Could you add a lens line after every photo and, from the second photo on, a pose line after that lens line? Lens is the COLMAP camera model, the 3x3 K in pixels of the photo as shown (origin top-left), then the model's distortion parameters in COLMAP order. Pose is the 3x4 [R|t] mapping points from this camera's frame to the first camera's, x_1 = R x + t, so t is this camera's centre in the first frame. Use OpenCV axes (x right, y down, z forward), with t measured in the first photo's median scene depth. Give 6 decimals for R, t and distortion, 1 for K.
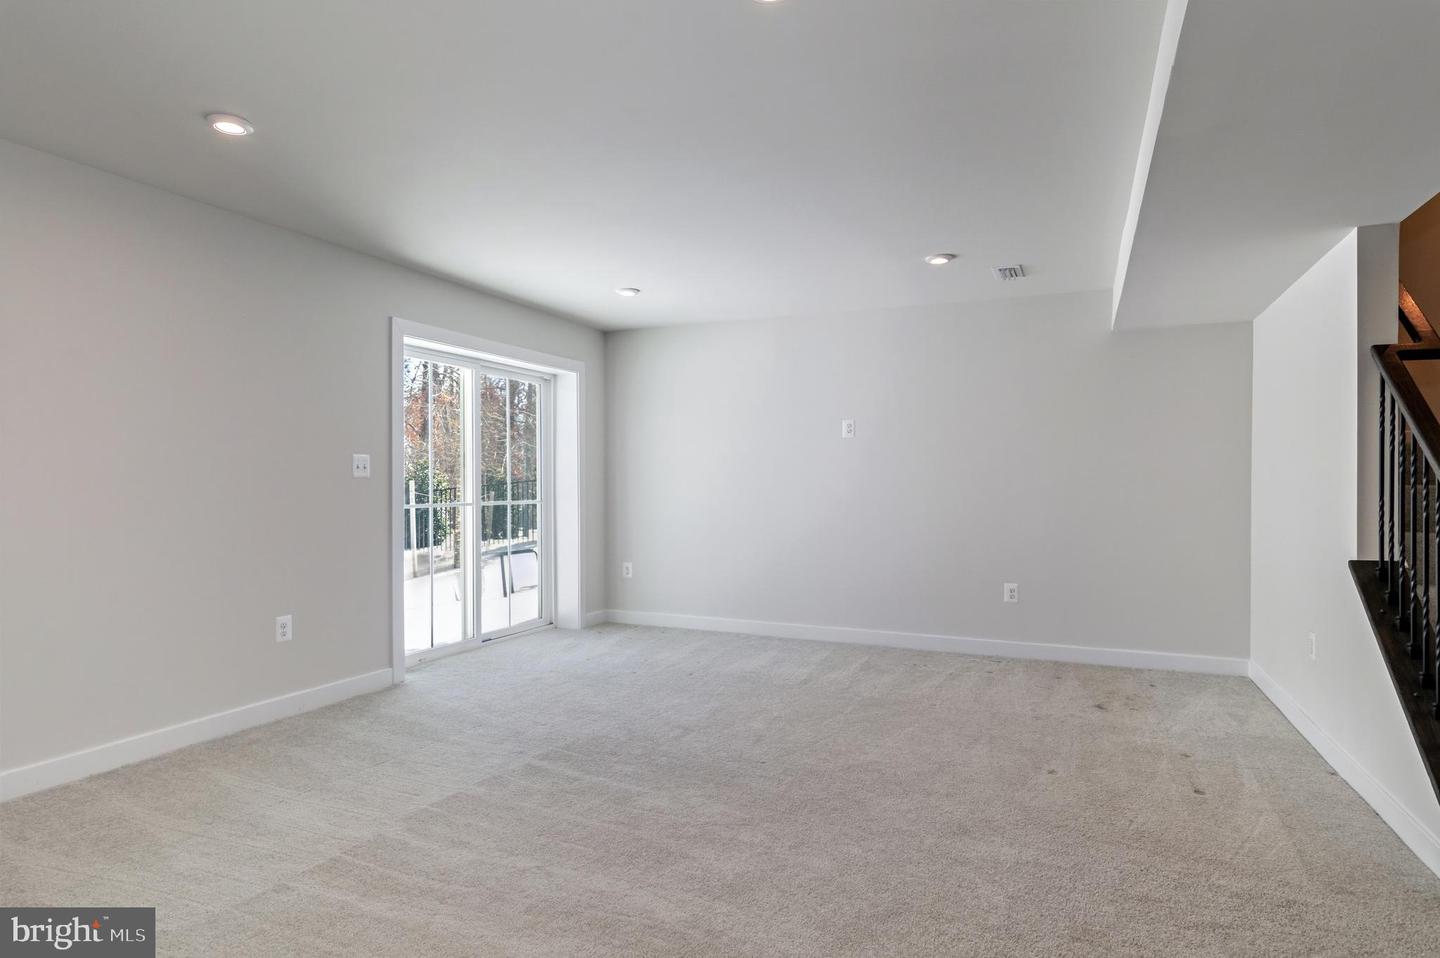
lens RADIAL K [[807.9, 0, 718.9], [0, 807.9, 491.5], [0, 0, 1]] dist [-0.013139, 0.001087]
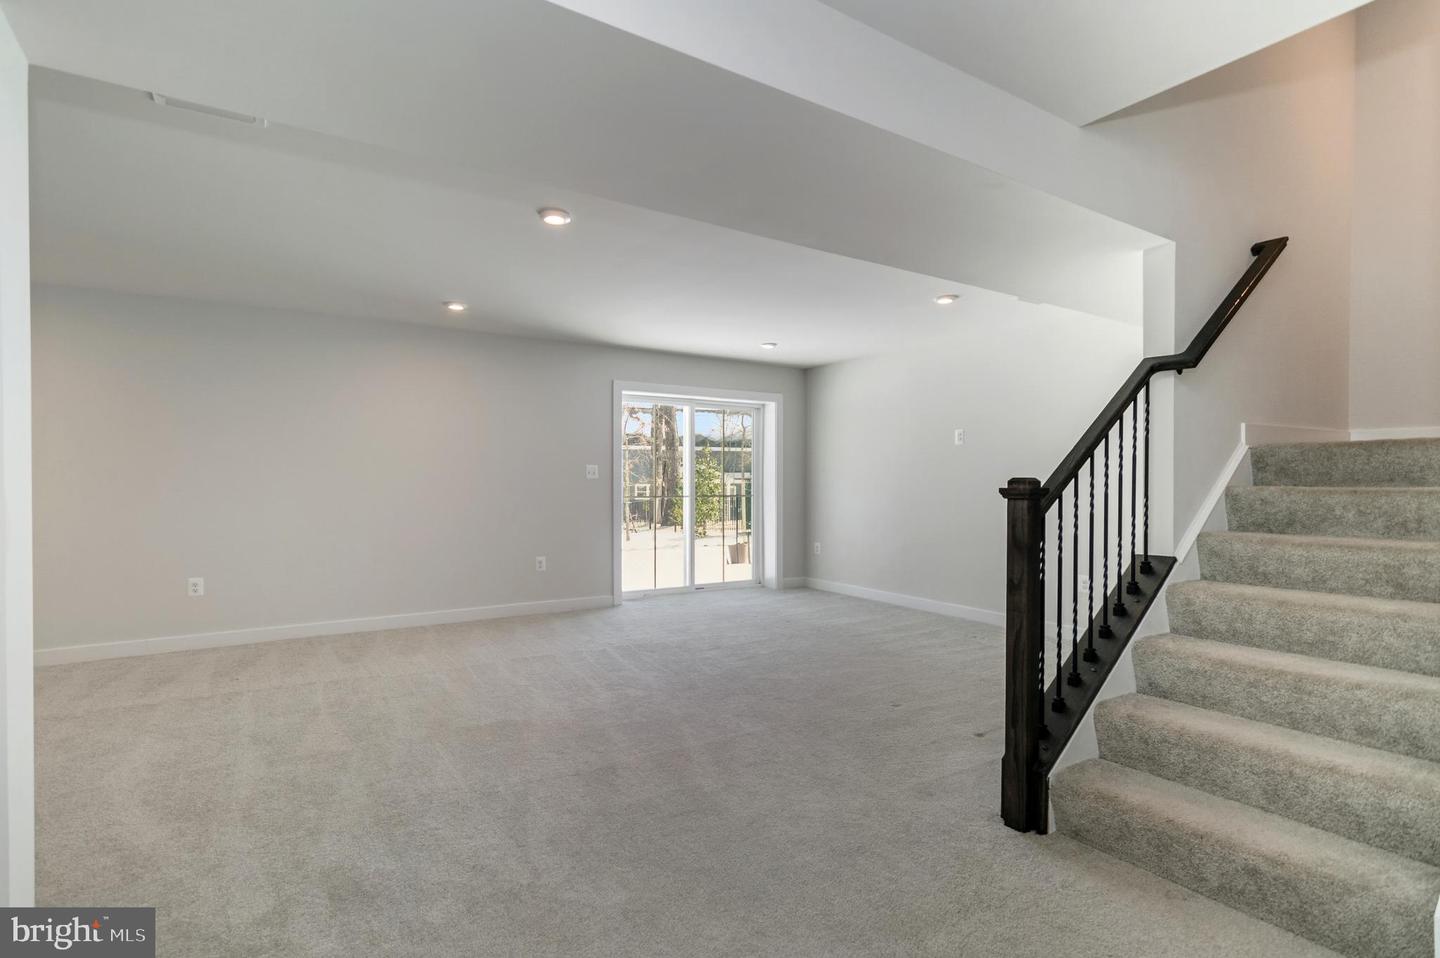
lens RADIAL K [[696.9, 0, 711.8], [0, 696.9, 482.2], [0, 0, 1]] dist [0.014145, 0.000069]
pose [[0.839885, 0.001855, -0.542760, 0.461326], [-0.007618, 0.999936, -0.008372, -0.000017], [0.542710, 0.011166, 0.839846, -0.066769]]
